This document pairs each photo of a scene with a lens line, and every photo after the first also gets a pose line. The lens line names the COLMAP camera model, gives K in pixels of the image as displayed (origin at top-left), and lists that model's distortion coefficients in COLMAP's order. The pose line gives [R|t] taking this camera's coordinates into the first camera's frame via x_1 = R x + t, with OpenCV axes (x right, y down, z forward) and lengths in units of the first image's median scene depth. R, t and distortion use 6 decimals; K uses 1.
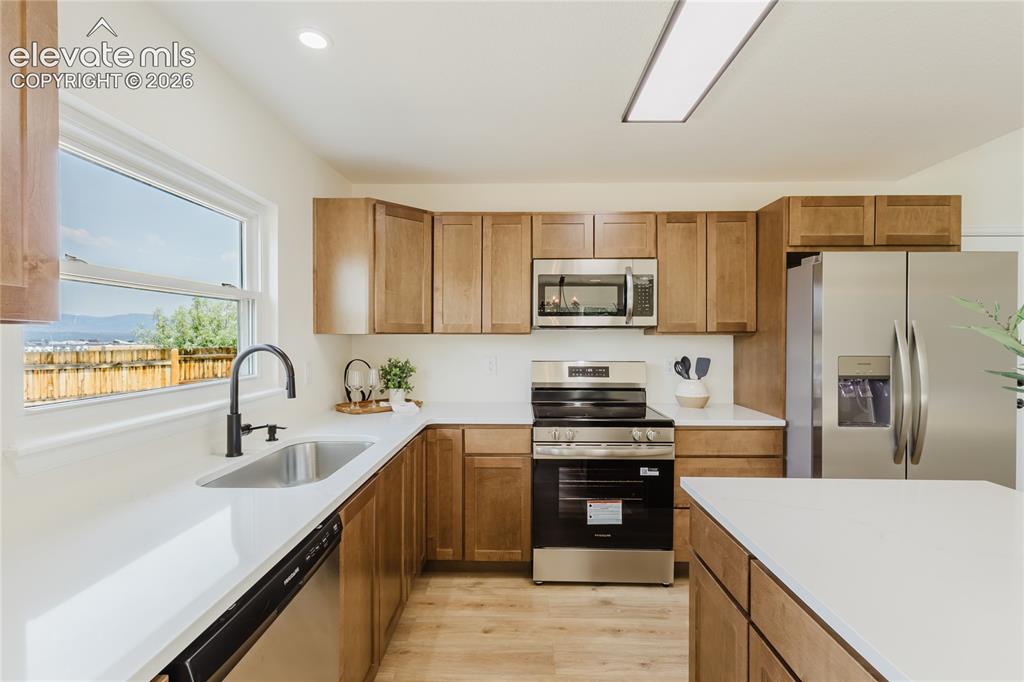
lens RADIAL K [[469.7, 0, 513.4], [0, 469.7, 340.9], [0, 0, 1]] dist [0.000001, 0.002374]
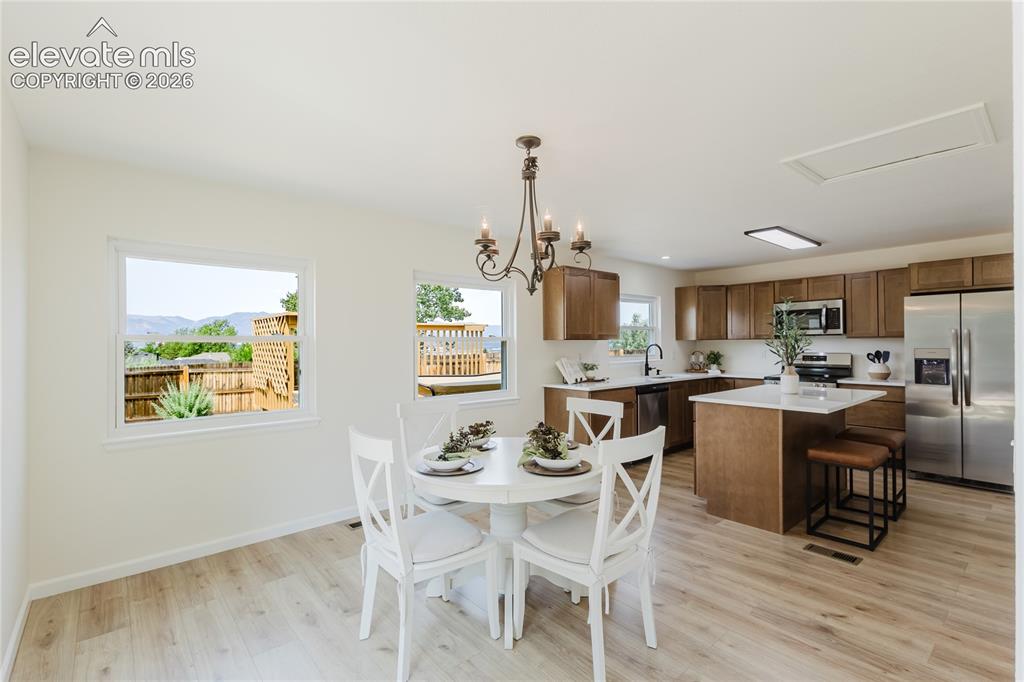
lens RADIAL K [[469.7, 0, 512.1], [0, 469.7, 341.2], [0, 0, 1]] dist [0.000001, 0.002374]
pose [[0.666759, -0.010922, -0.745193, 0.889639], [0.003852, 0.999930, -0.011209, 0.015788], [0.745263, 0.004603, 0.666755, -1.375641]]
